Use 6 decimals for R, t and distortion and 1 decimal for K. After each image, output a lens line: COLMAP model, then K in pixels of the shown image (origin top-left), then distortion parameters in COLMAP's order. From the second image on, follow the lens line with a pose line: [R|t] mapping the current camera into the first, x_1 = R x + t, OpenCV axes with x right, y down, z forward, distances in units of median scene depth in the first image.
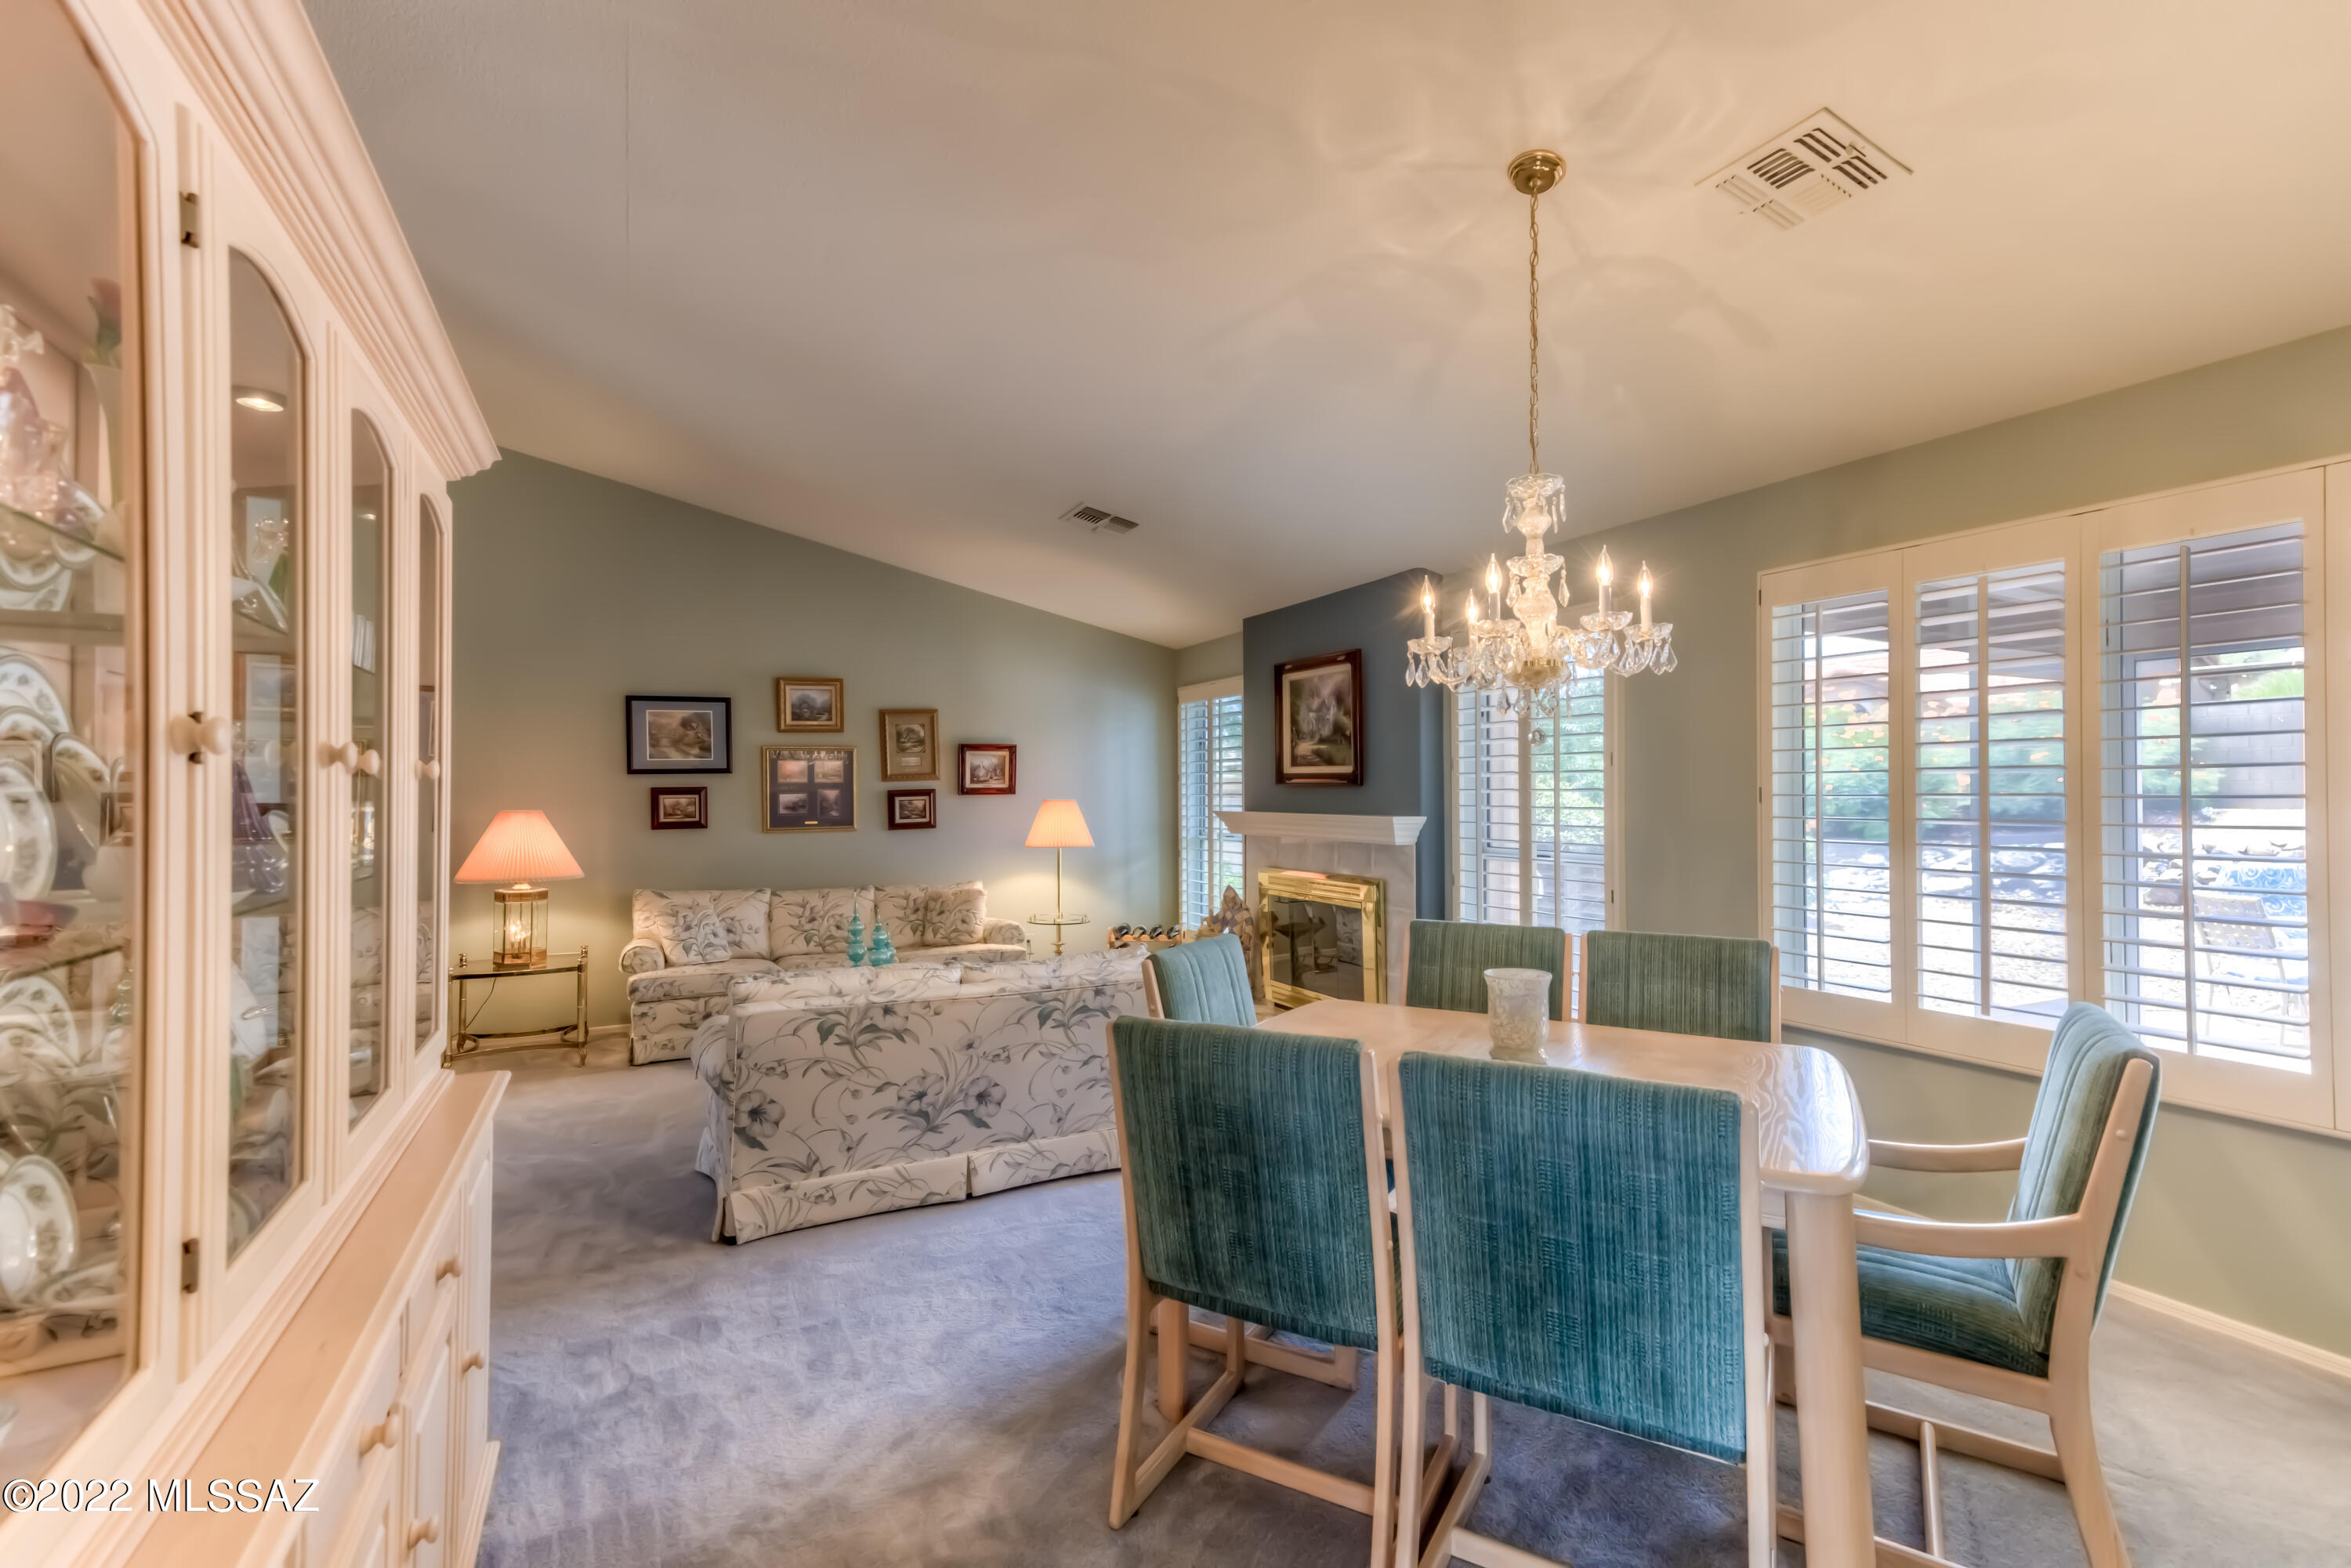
lens RADIAL K [[1079.7, 0, 1182.8], [0, 1079.7, 768.2], [0, 0, 1]] dist [0.021080, 0.001842]
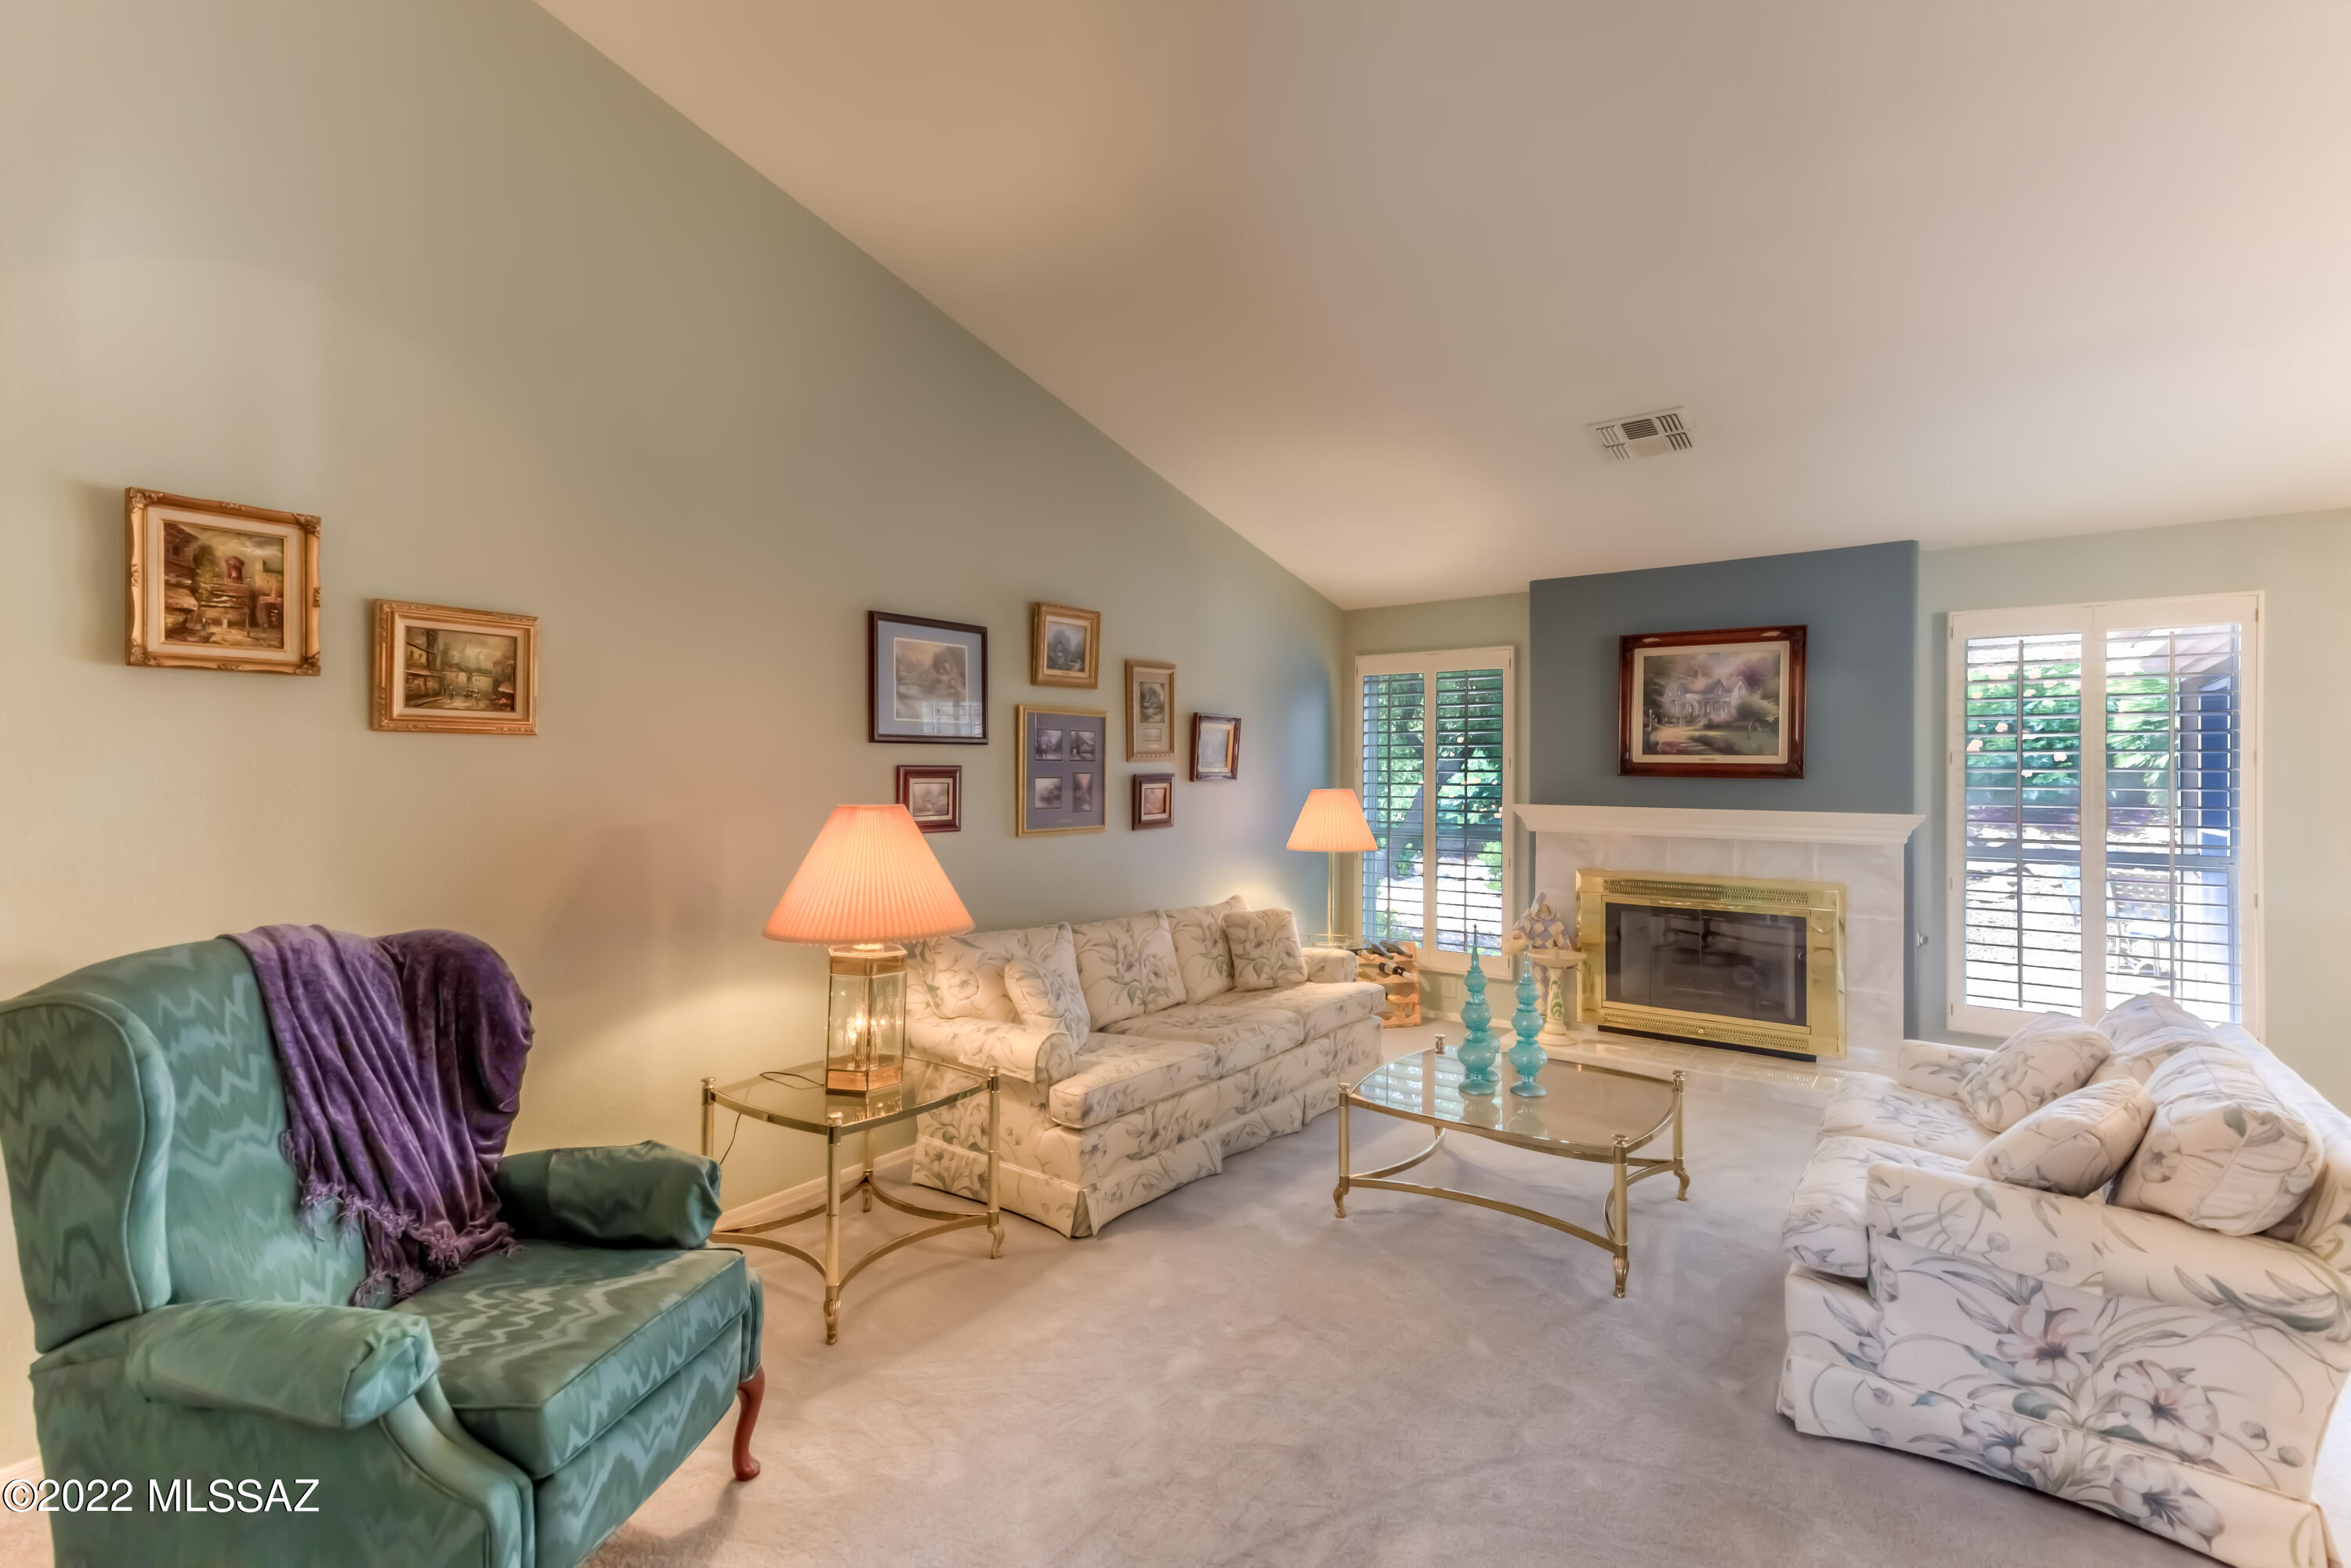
lens RADIAL K [[1079.7, 0, 1174.3], [0, 1079.7, 776.2], [0, 0, 1]] dist [0.021080, 0.001842]
pose [[0.882098, 0.012197, 0.470908, -0.635740], [-0.023094, 0.999582, 0.017369, 0.009429], [-0.470499, -0.026196, 0.882011, 0.396537]]
